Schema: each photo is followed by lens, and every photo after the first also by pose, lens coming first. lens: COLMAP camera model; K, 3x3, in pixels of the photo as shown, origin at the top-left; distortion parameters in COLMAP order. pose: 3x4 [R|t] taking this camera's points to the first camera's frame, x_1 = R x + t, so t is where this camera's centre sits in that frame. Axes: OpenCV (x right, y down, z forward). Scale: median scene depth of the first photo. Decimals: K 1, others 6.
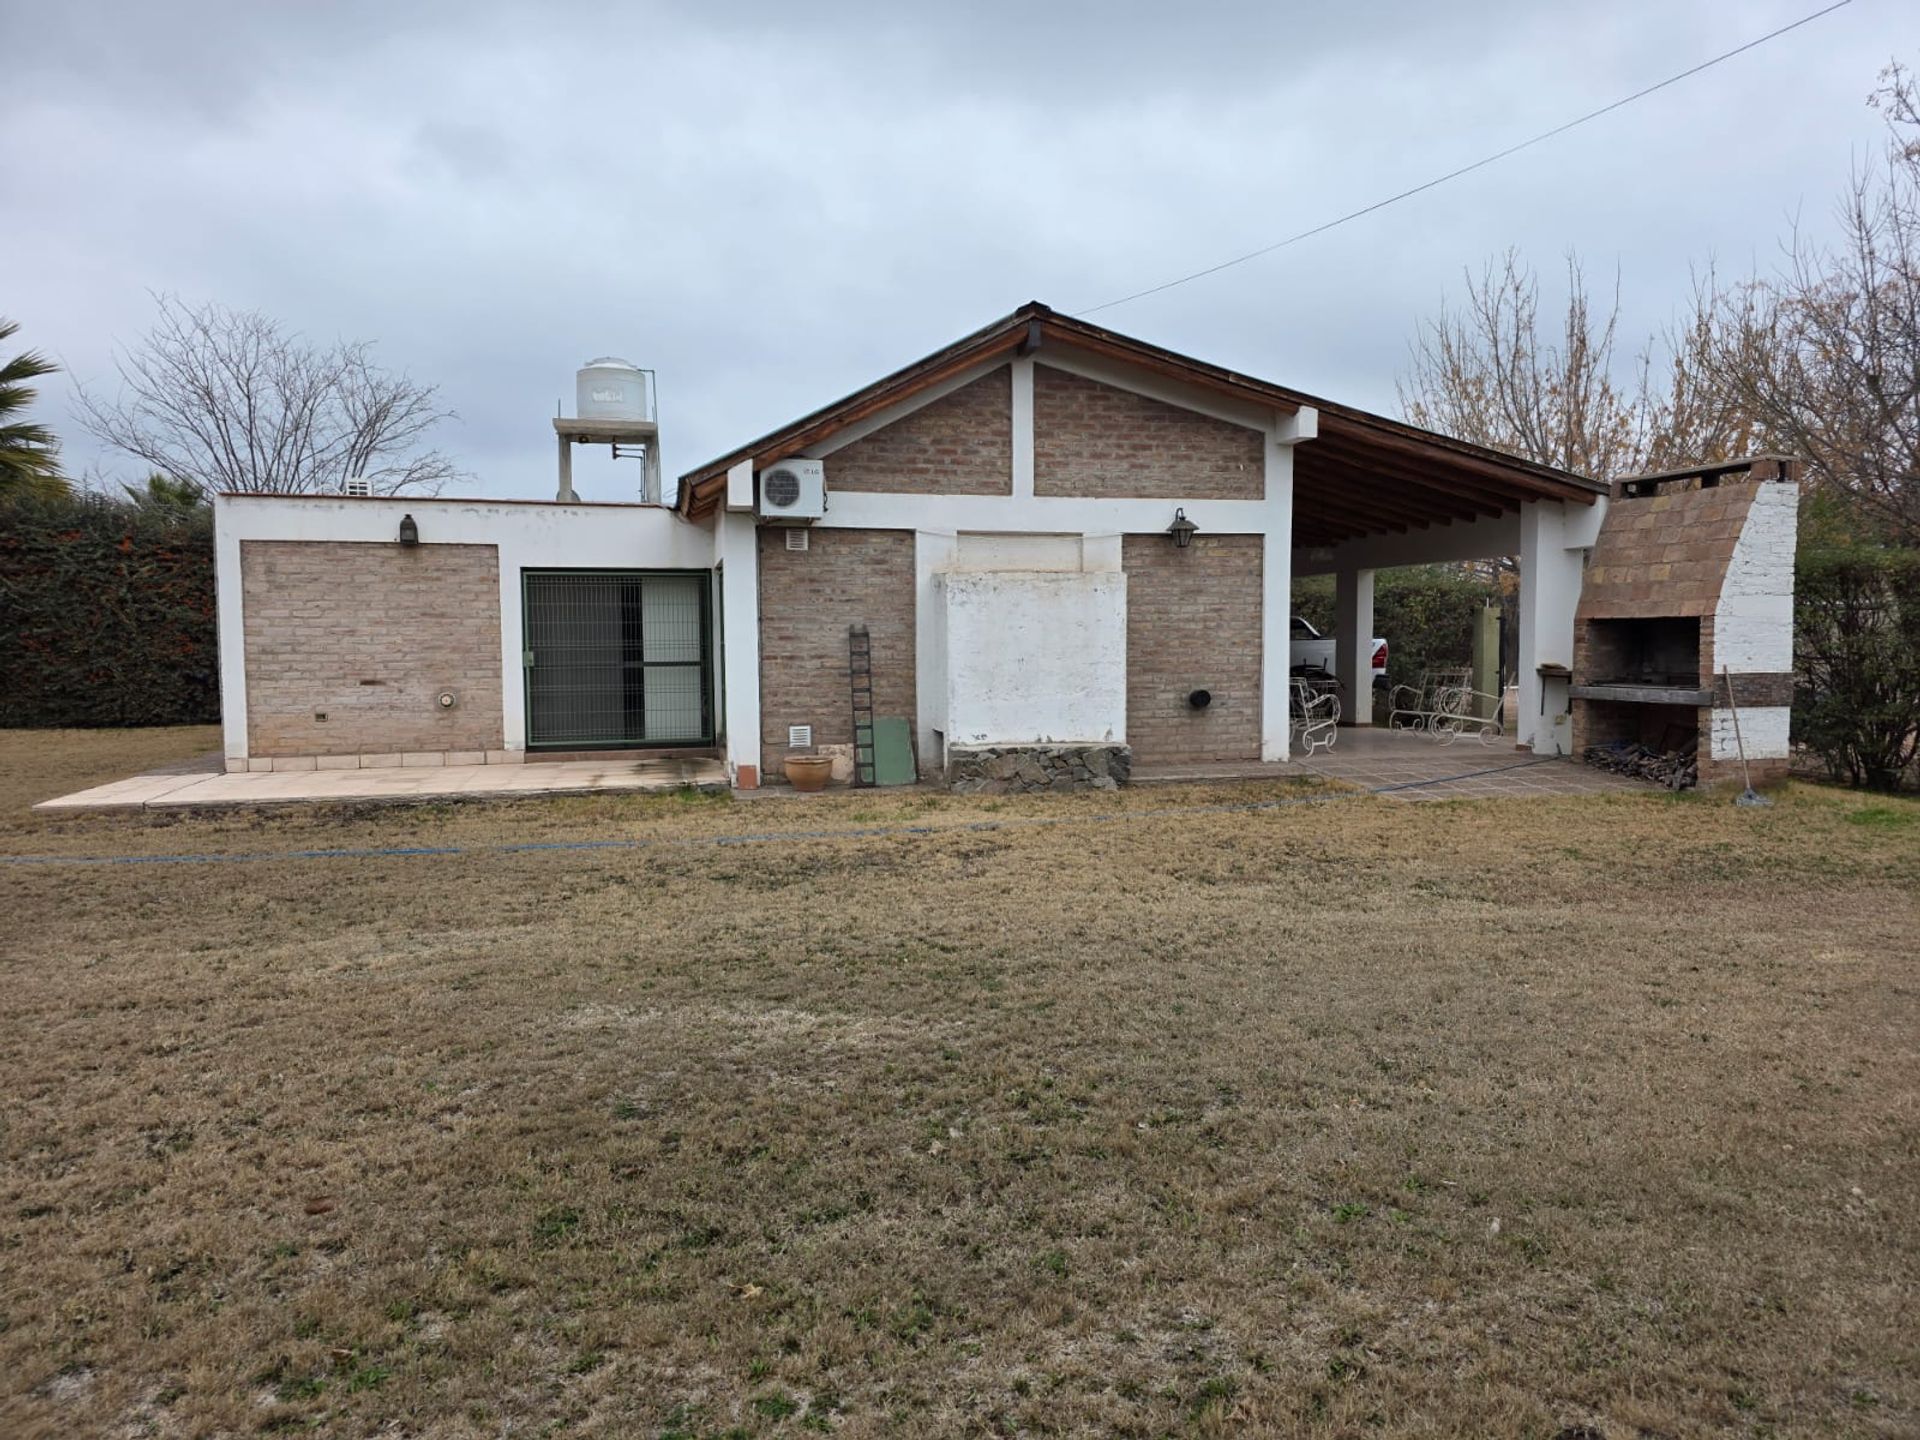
lens RADIAL K [[1273.1, 0, 977.2], [0, 1273.1, 709.3], [0, 0, 1]] dist [0.070307, -0.060468]
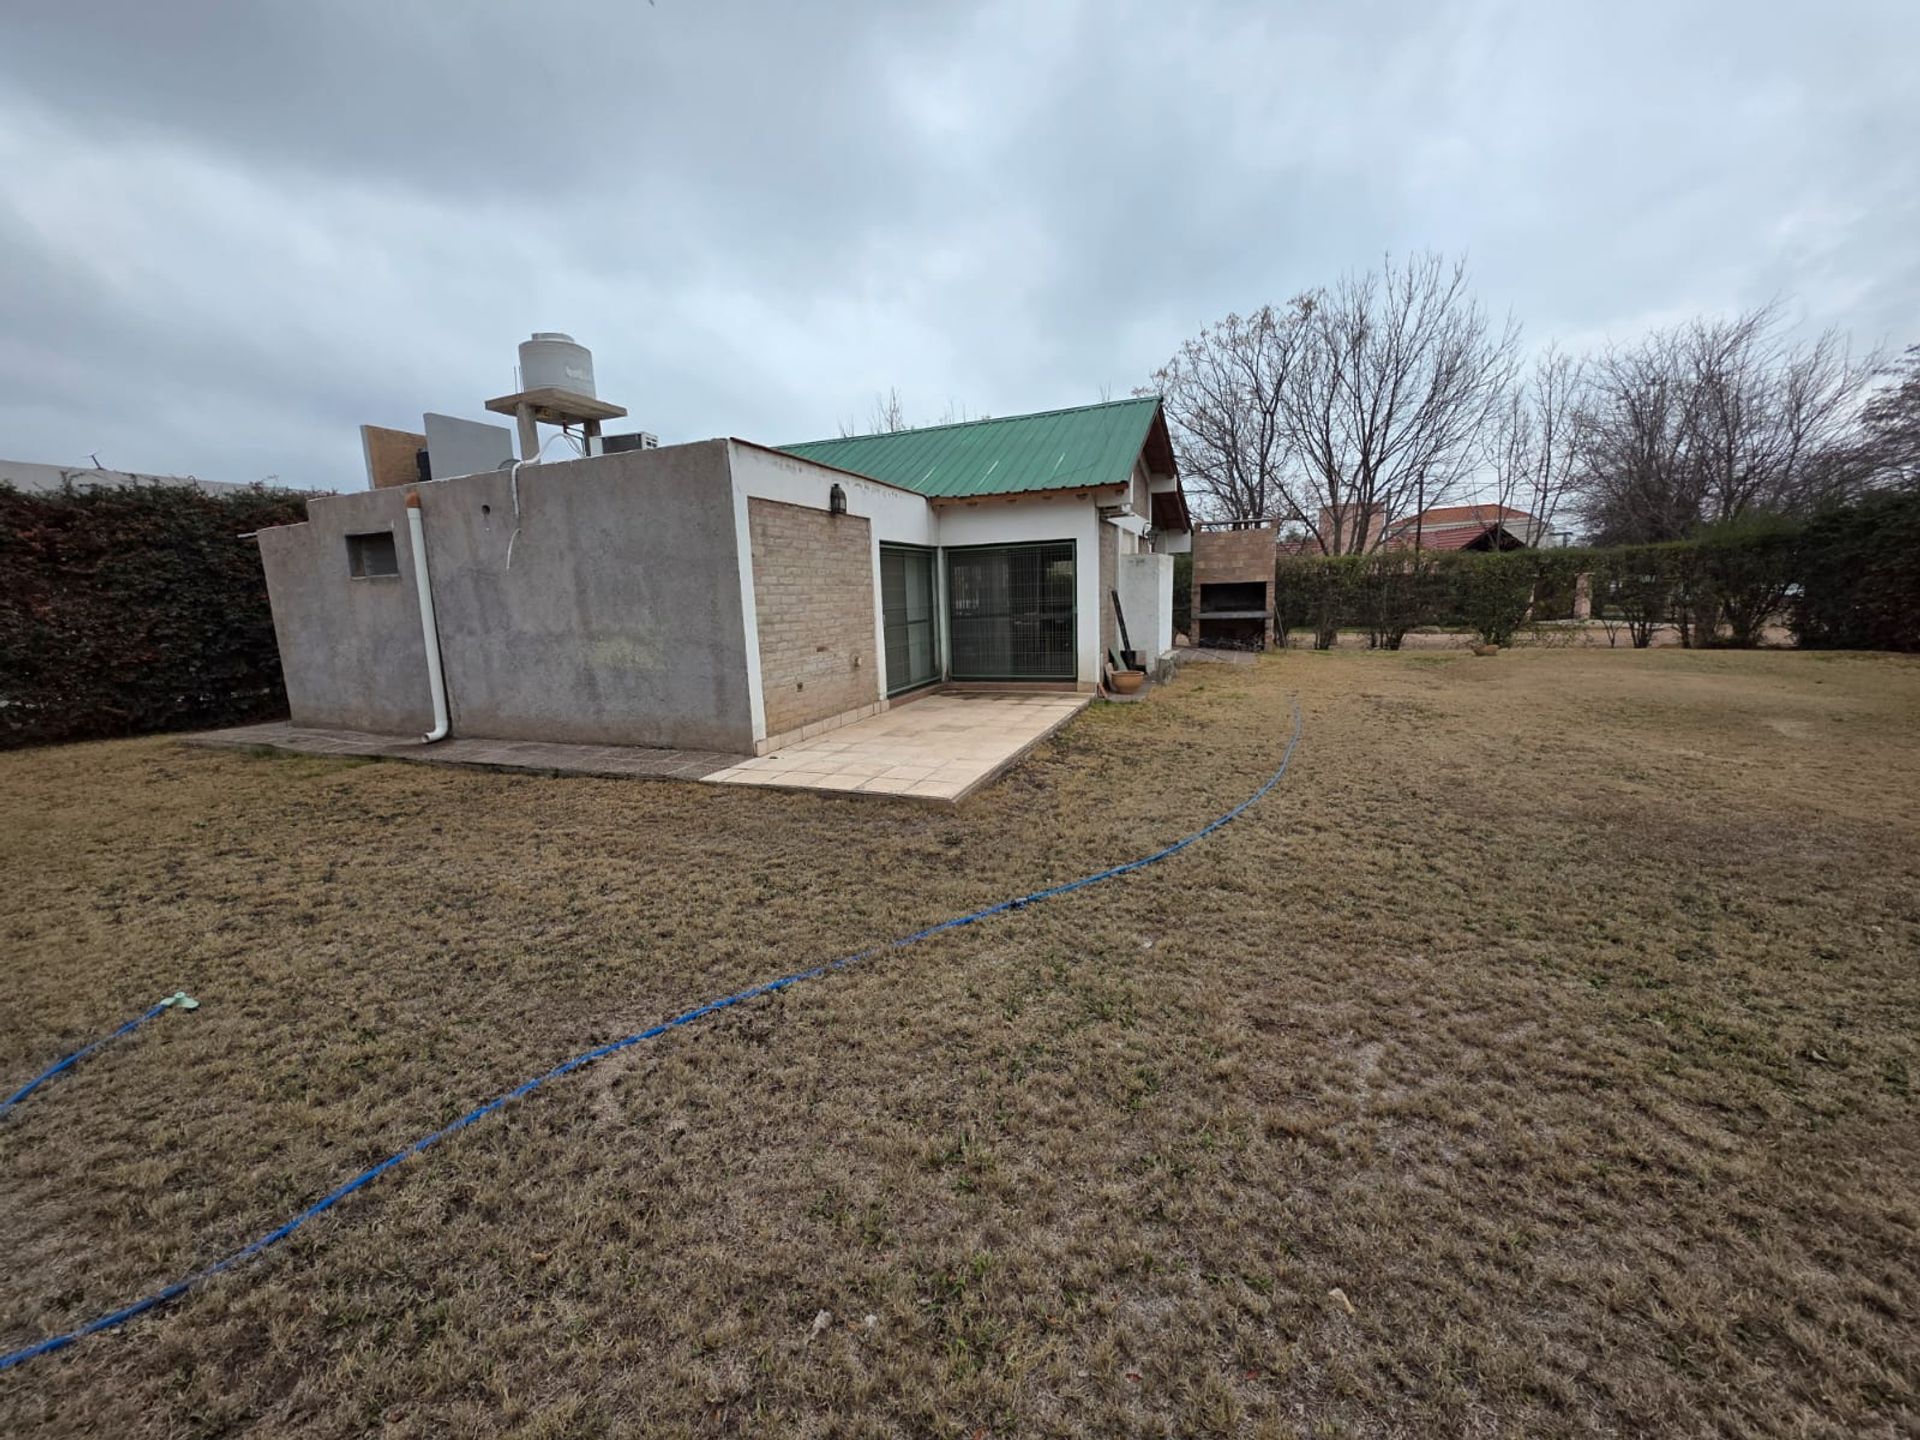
lens RADIAL K [[761.0, 0, 947.0], [0, 761.0, 723.9], [0, 0, 1]] dist [-0.003030, 0.002324]
pose [[0.579382, -0.148565, 0.801402, -0.966337], [0.076735, 0.988823, 0.127833, -0.033461], [-0.811436, -0.012568, 0.584306, 0.604454]]
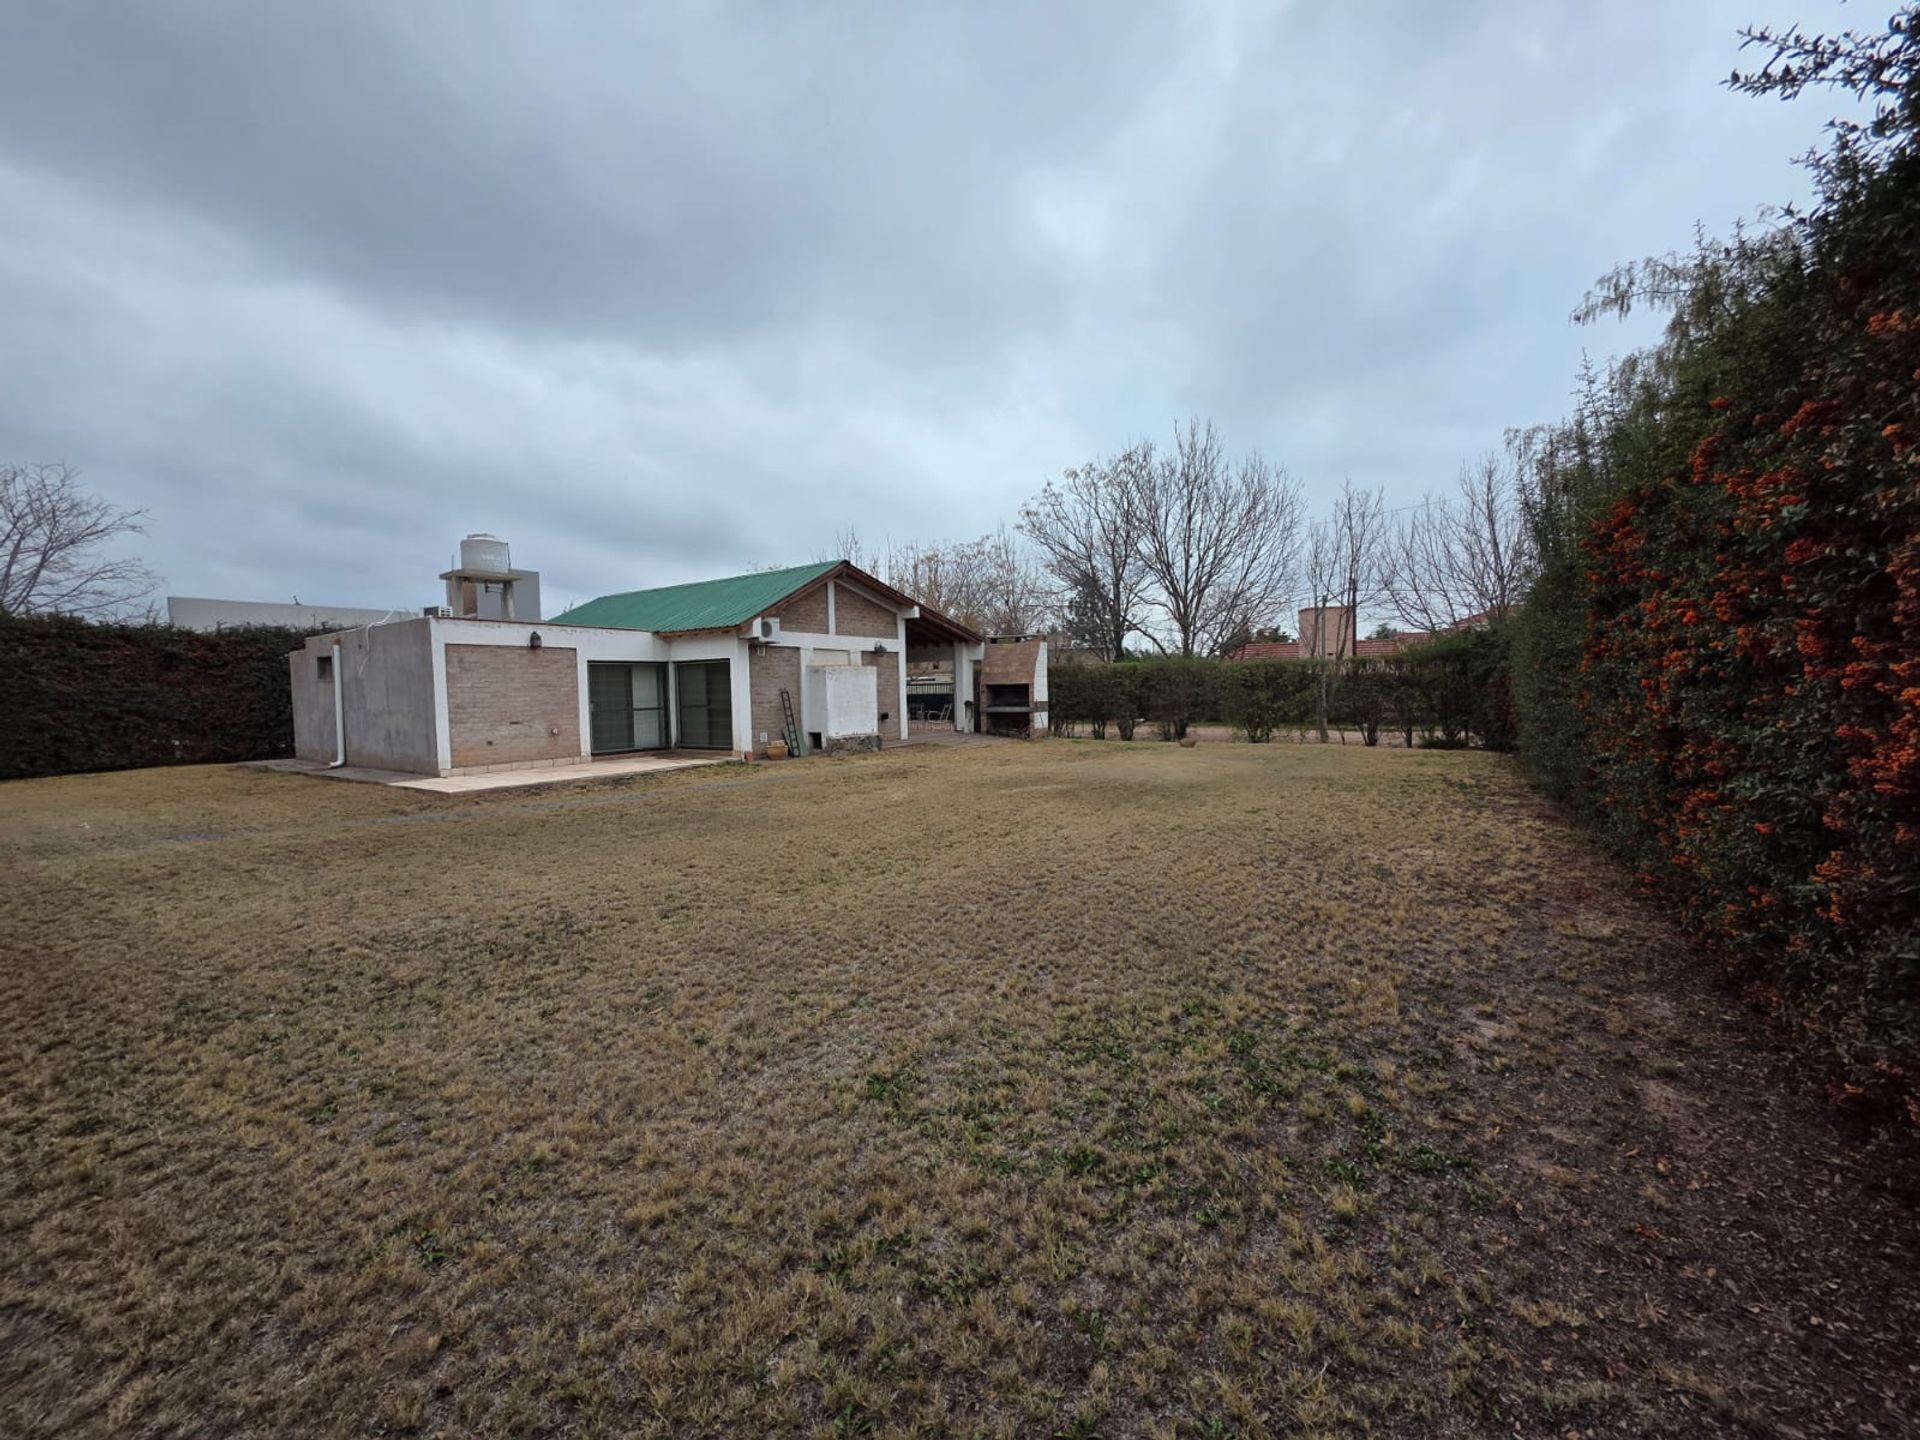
lens RADIAL K [[761.0, 0, 947.8], [0, 761.0, 722.5], [0, 0, 1]] dist [-0.003030, 0.002324]
pose [[0.737488, -0.038981, 0.674234, -0.793852], [0.052924, 0.998599, -0.000155, 0.012043], [-0.673283, 0.035798, 0.738518, -0.217519]]
